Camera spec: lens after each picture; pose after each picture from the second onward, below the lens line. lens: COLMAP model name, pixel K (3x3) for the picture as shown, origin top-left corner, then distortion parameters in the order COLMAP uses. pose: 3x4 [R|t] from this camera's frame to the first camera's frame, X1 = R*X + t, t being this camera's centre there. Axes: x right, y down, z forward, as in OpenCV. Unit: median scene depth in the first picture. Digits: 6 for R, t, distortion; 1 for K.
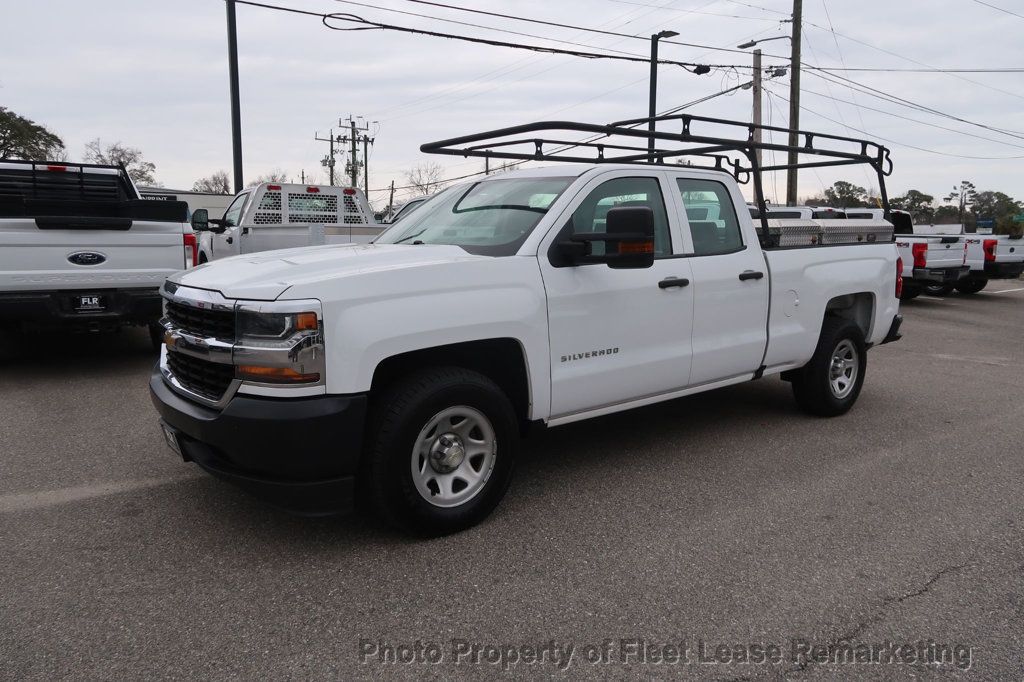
lens RADIAL K [[707.4, 0, 508.0], [0, 707.4, 339.2], [0, 0, 1]] dist [-0.032990, 0.021802]
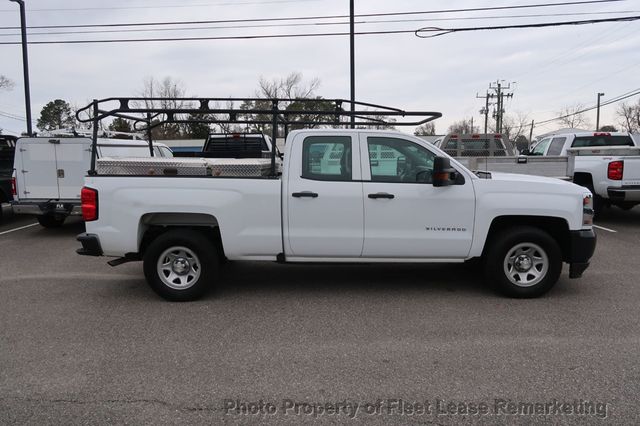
lens RADIAL K [[442.1, 0, 317.5], [0, 442.1, 211.9], [0, 0, 1]] dist [-0.032990, 0.021802]
pose [[0.798939, 0.050175, -0.599316, 0.189291], [-0.064404, 0.997921, -0.002310, -0.010929], [0.597954, 0.040444, 0.800509, 0.032931]]
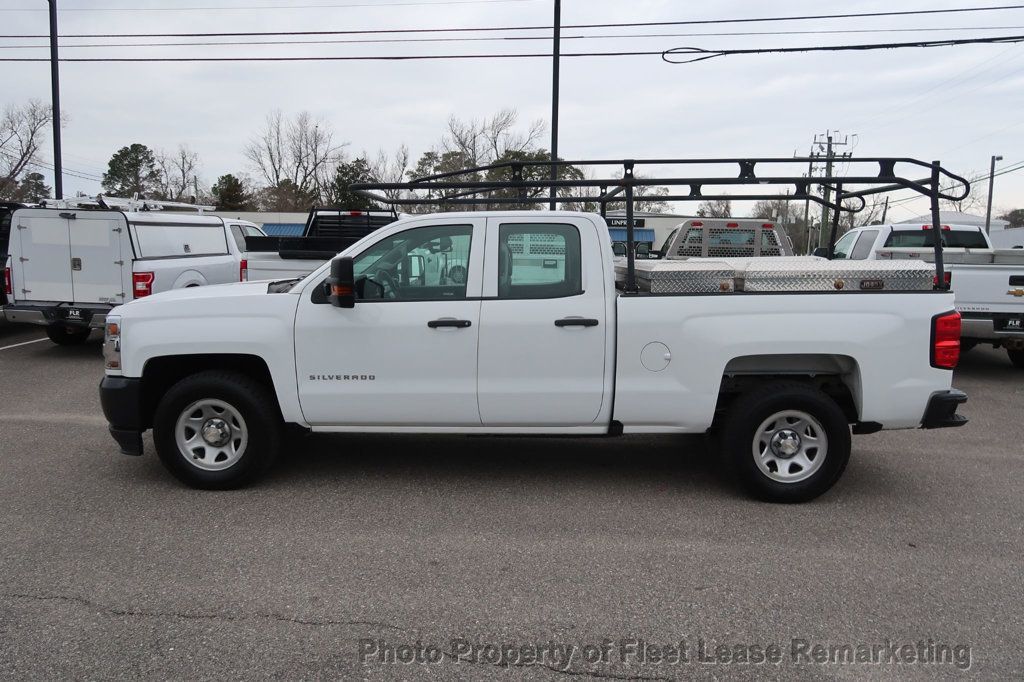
lens RADIAL K [[707.4, 0, 508.0], [0, 707.4, 339.2], [0, 0, 1]] dist [-0.032990, 0.021802]
pose [[0.768447, 0.084195, -0.634351, 0.247426], [-0.100609, 0.994874, 0.010168, -0.018948], [0.631955, 0.056008, 0.772979, 0.056800]]
